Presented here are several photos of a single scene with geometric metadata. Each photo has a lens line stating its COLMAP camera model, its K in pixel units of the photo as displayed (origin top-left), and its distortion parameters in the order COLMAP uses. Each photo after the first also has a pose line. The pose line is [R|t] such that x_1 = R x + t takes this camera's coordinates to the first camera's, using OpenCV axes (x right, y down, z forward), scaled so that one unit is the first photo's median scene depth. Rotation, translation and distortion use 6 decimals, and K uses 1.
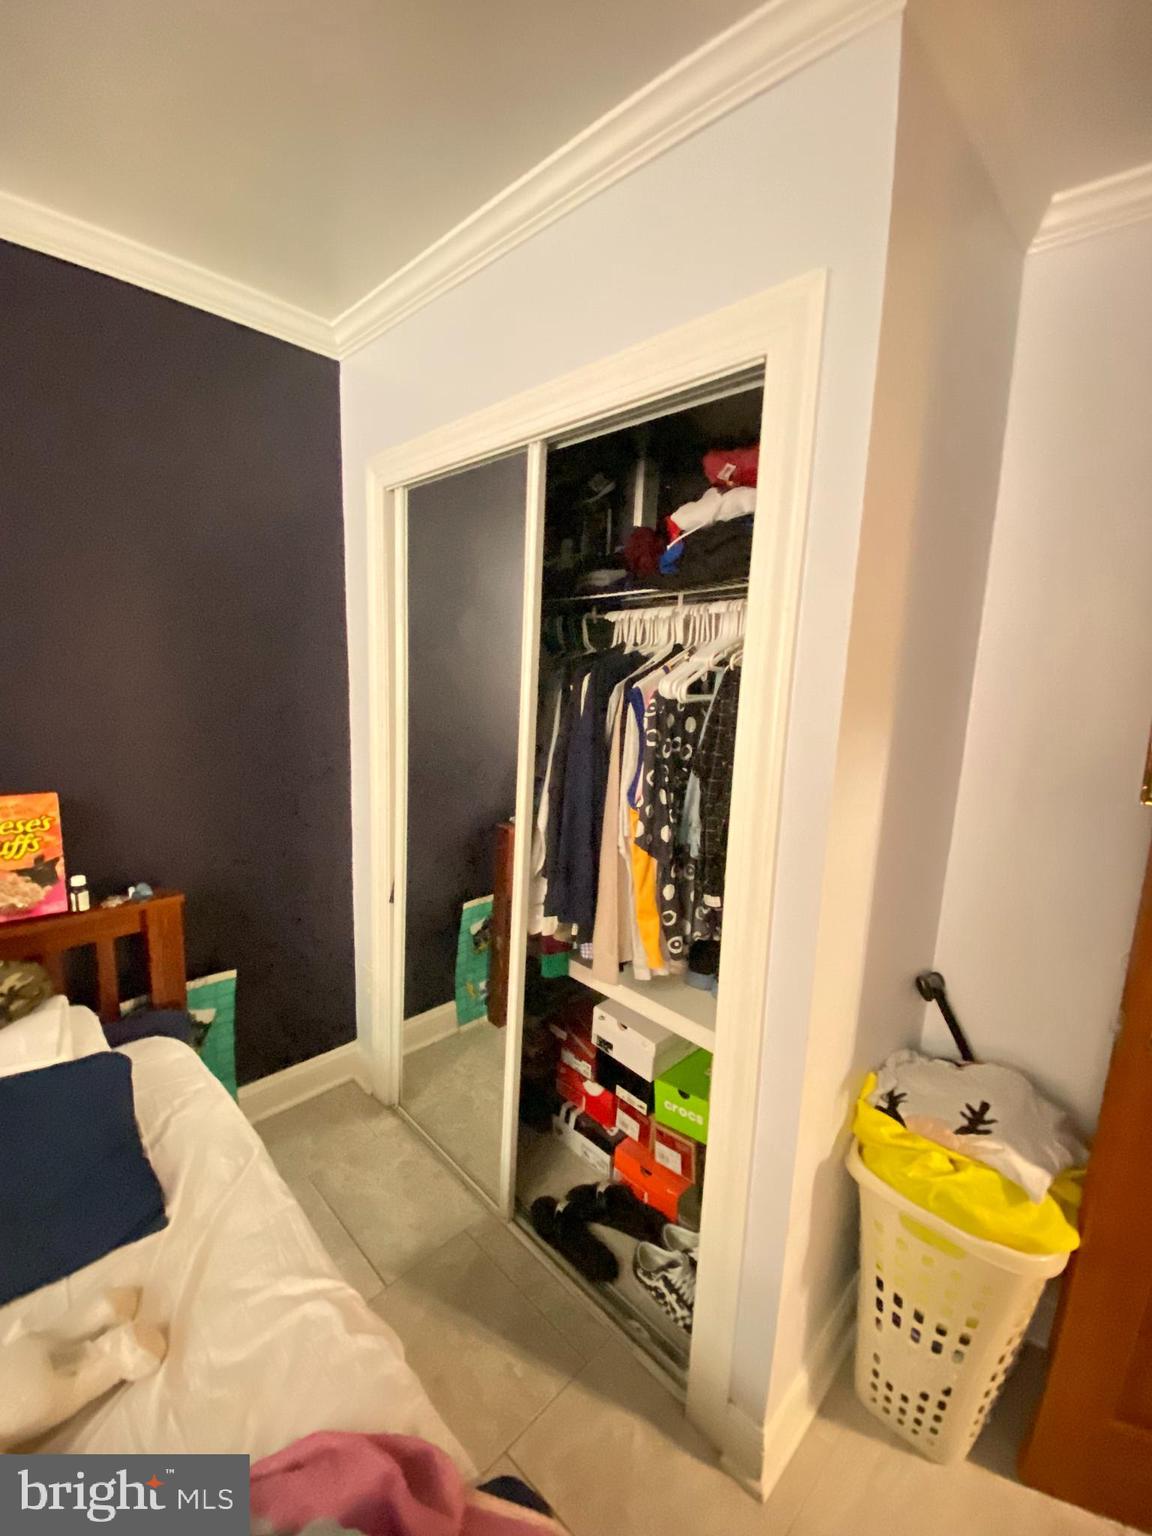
lens RADIAL K [[616.9, 0, 576.0], [0, 616.9, 768.0], [0, 0, 1]] dist [0.032241, -0.025771]
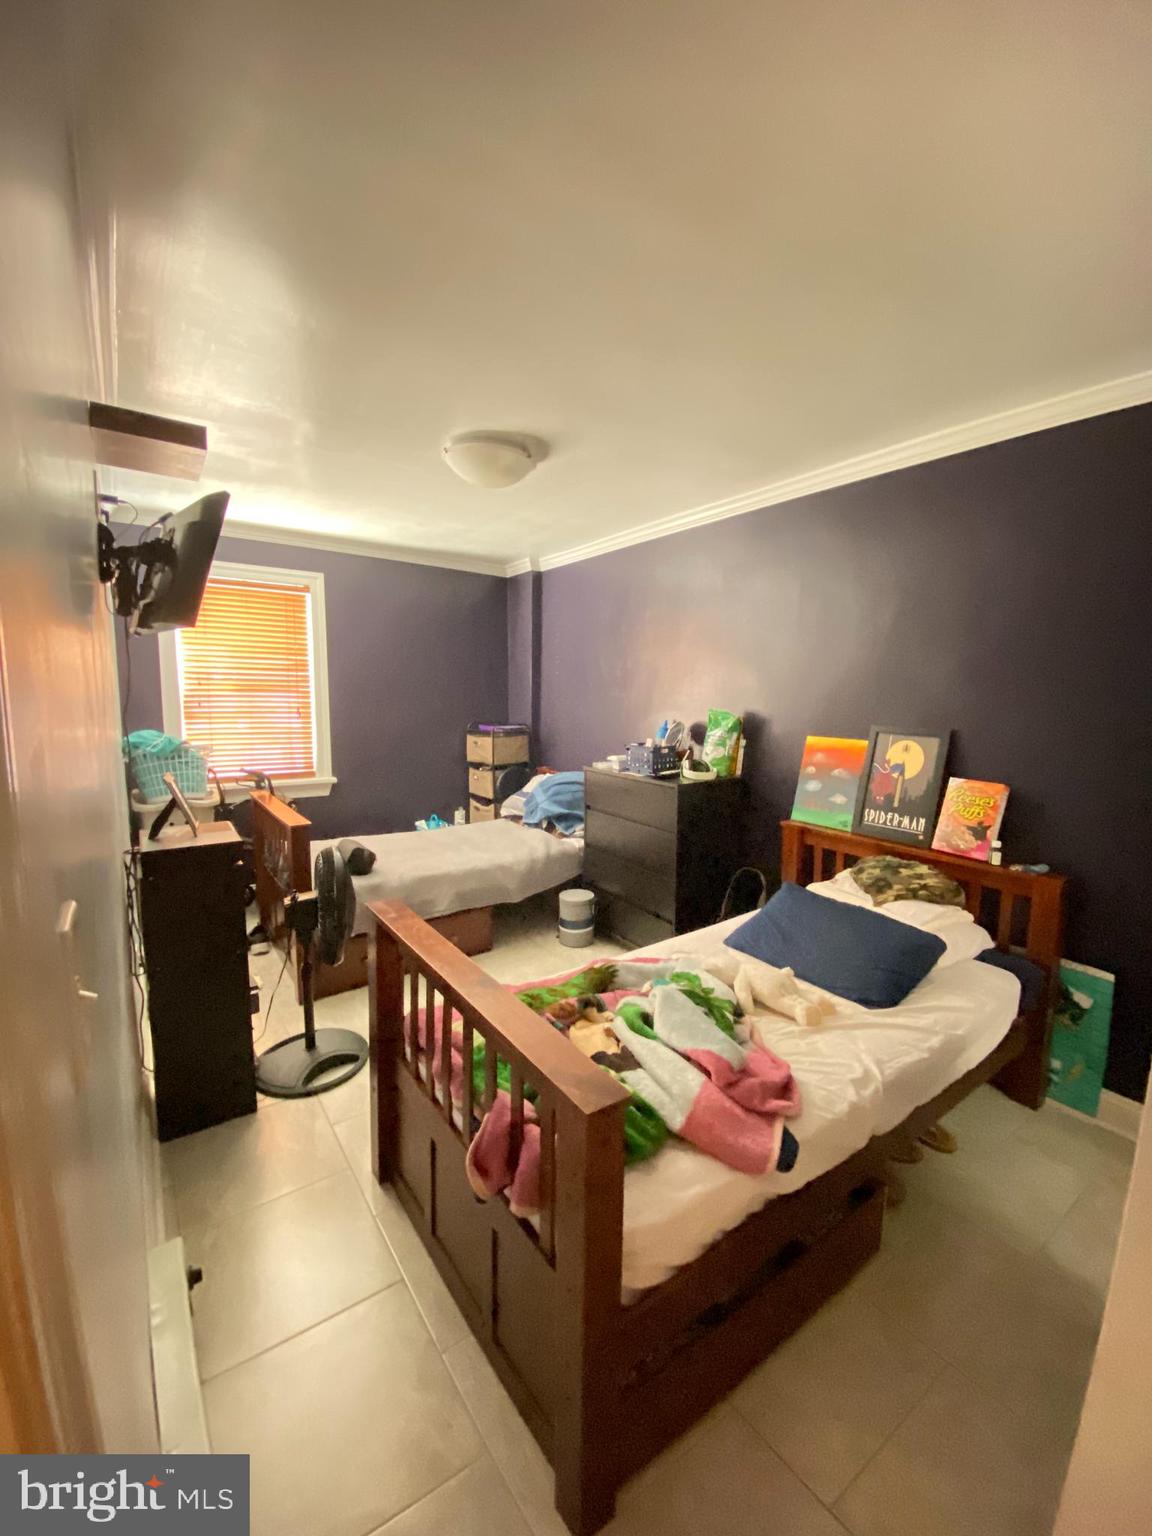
lens RADIAL K [[616.9, 0, 576.0], [0, 616.9, 768.0], [0, 0, 1]] dist [0.032241, -0.025771]
pose [[-0.164957, 0.076823, -0.983304, 0.770703], [-0.168696, 0.980073, 0.104871, 0.018943], [0.971767, 0.183179, -0.148710, 0.220687]]
